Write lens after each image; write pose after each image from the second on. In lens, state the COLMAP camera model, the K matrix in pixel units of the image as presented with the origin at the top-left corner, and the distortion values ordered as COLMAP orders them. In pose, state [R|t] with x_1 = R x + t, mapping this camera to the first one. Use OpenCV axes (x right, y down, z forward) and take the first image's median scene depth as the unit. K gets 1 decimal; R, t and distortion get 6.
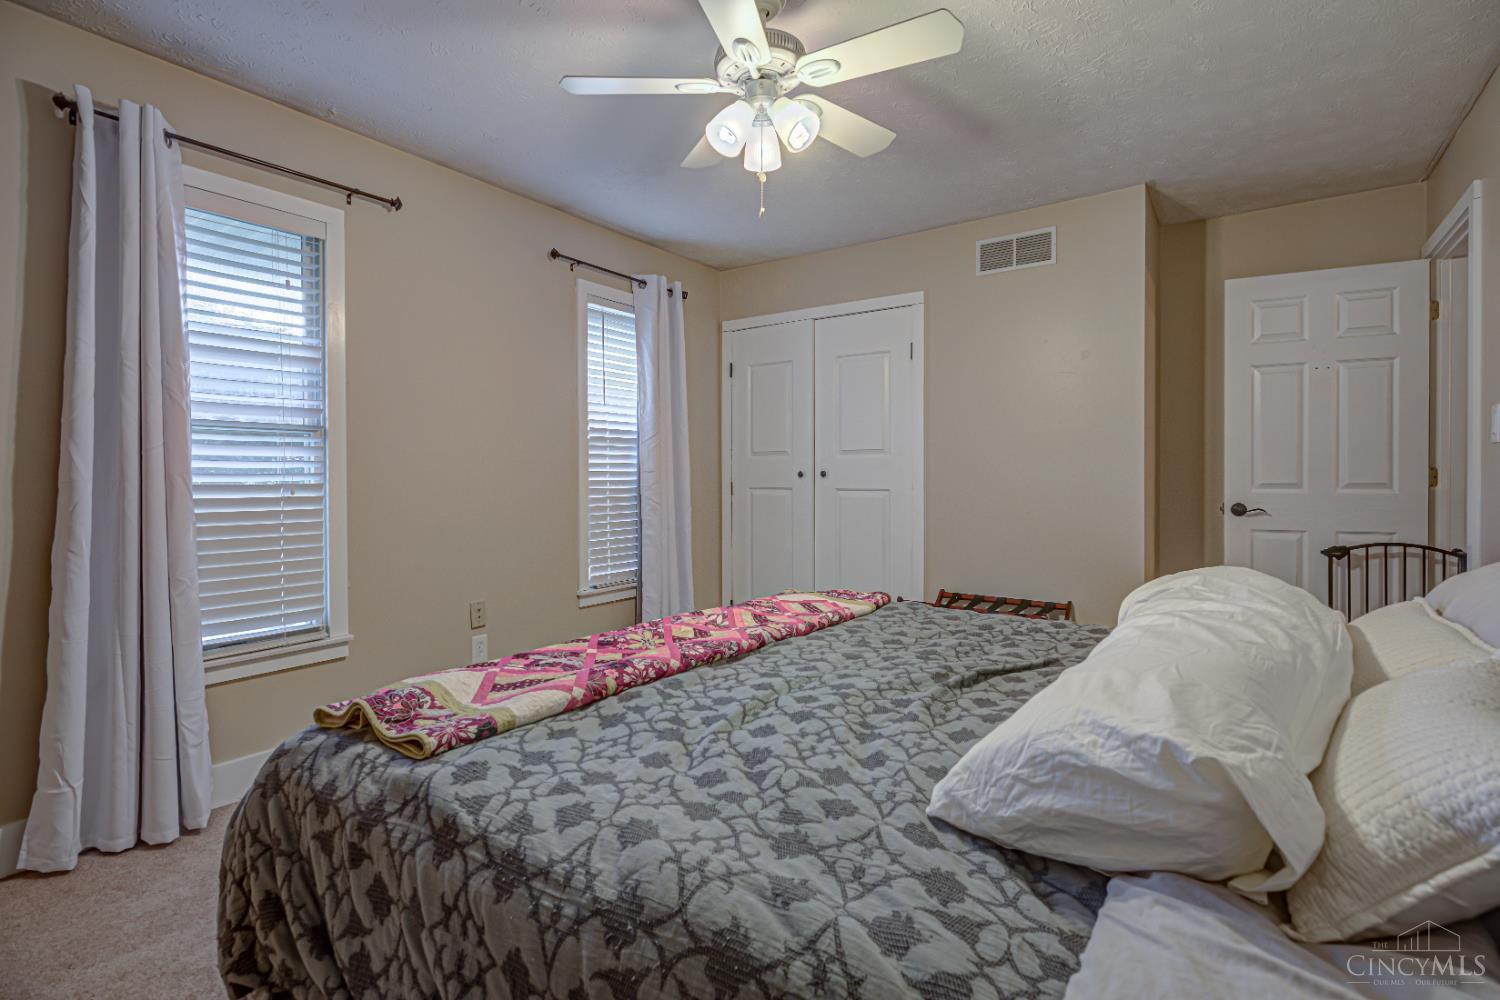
lens RADIAL K [[689.7, 0, 755.9], [0, 689.7, 497.6], [0, 0, 1]] dist [0.001445, 0.000203]
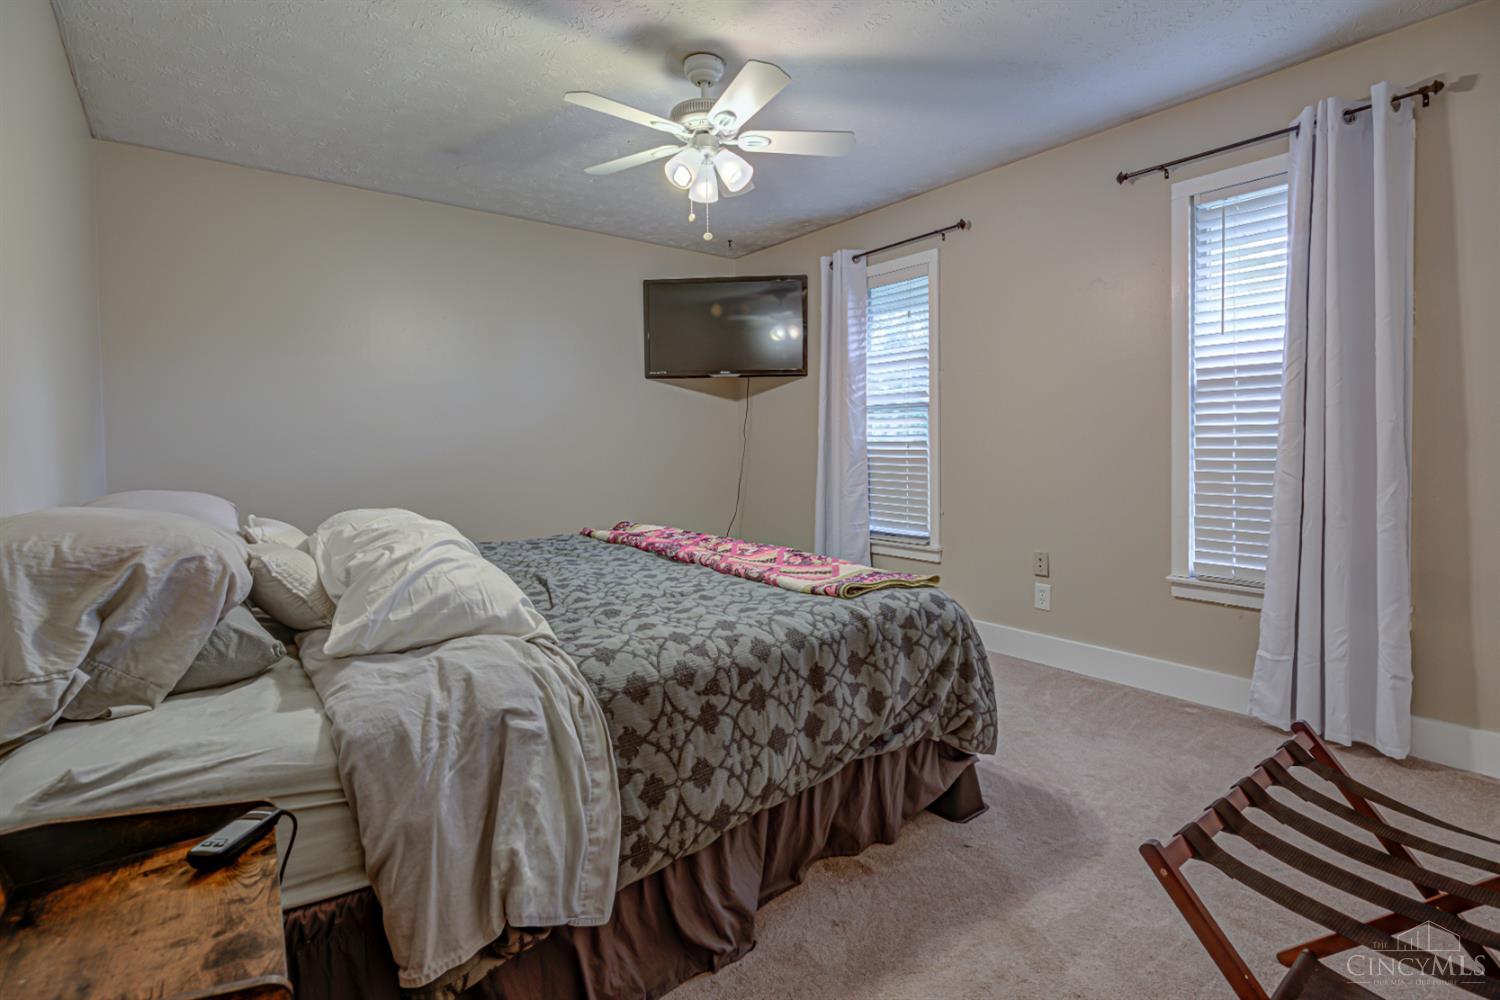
lens RADIAL K [[693.6, 0, 752.3], [0, 693.6, 490.6], [0, 0, 1]] dist [-0.003586, -0.000388]
pose [[-0.265040, 0.074734, -0.961337, 0.888335], [-0.016268, 0.996503, 0.081953, -0.030234], [0.964100, 0.037360, -0.262898, 1.007569]]
